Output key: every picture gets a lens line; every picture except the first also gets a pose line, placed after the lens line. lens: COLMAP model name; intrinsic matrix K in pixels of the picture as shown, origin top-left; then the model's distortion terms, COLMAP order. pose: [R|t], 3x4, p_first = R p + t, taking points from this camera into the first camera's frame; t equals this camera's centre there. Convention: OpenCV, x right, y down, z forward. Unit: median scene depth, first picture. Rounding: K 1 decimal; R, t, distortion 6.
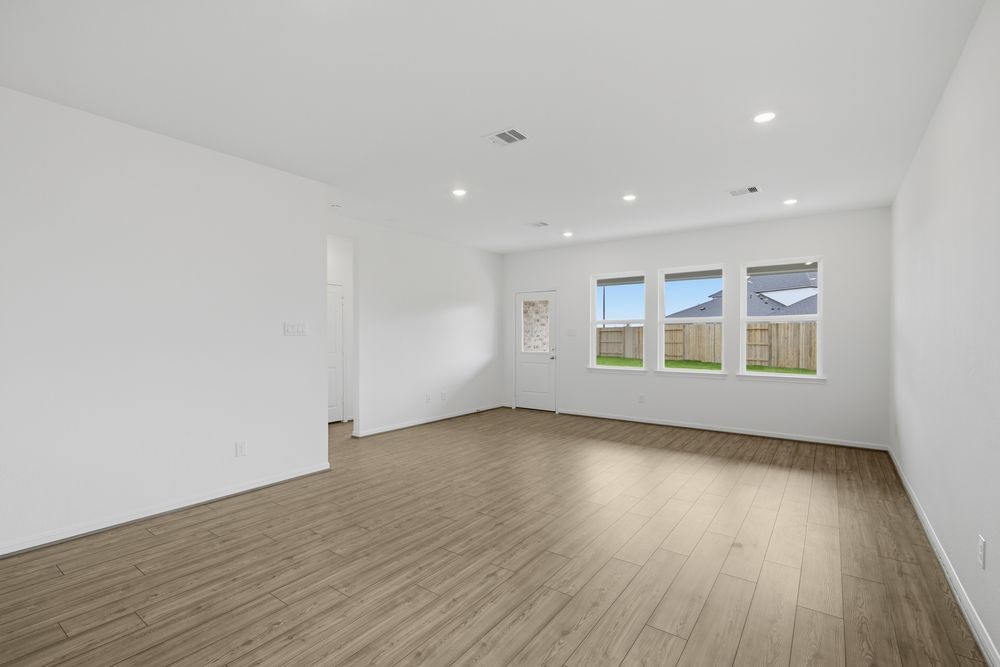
lens RADIAL K [[446.3, 0, 500.0], [0, 446.3, 333.5], [0, 0, 1]] dist [0.001360, 0.000031]
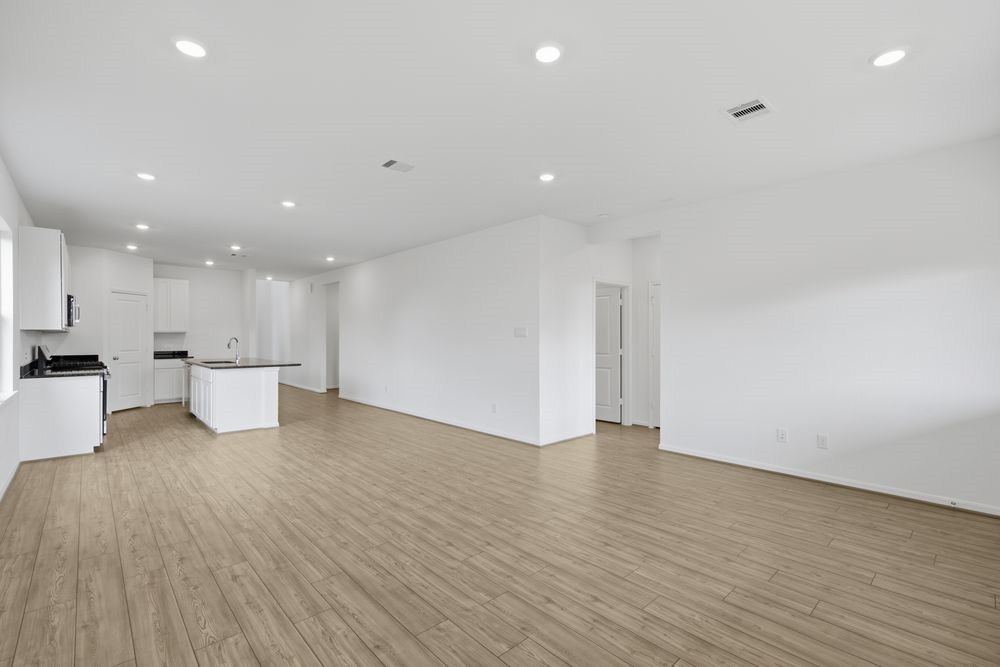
lens RADIAL K [[446.3, 0, 500.0], [0, 446.3, 333.5], [0, 0, 1]] dist [0.001360, 0.000031]
pose [[-0.179572, -0.001770, -0.983743, 1.003305], [0.007277, 0.999969, -0.003128, -0.003465], [0.983718, -0.007721, -0.179553, 1.324880]]
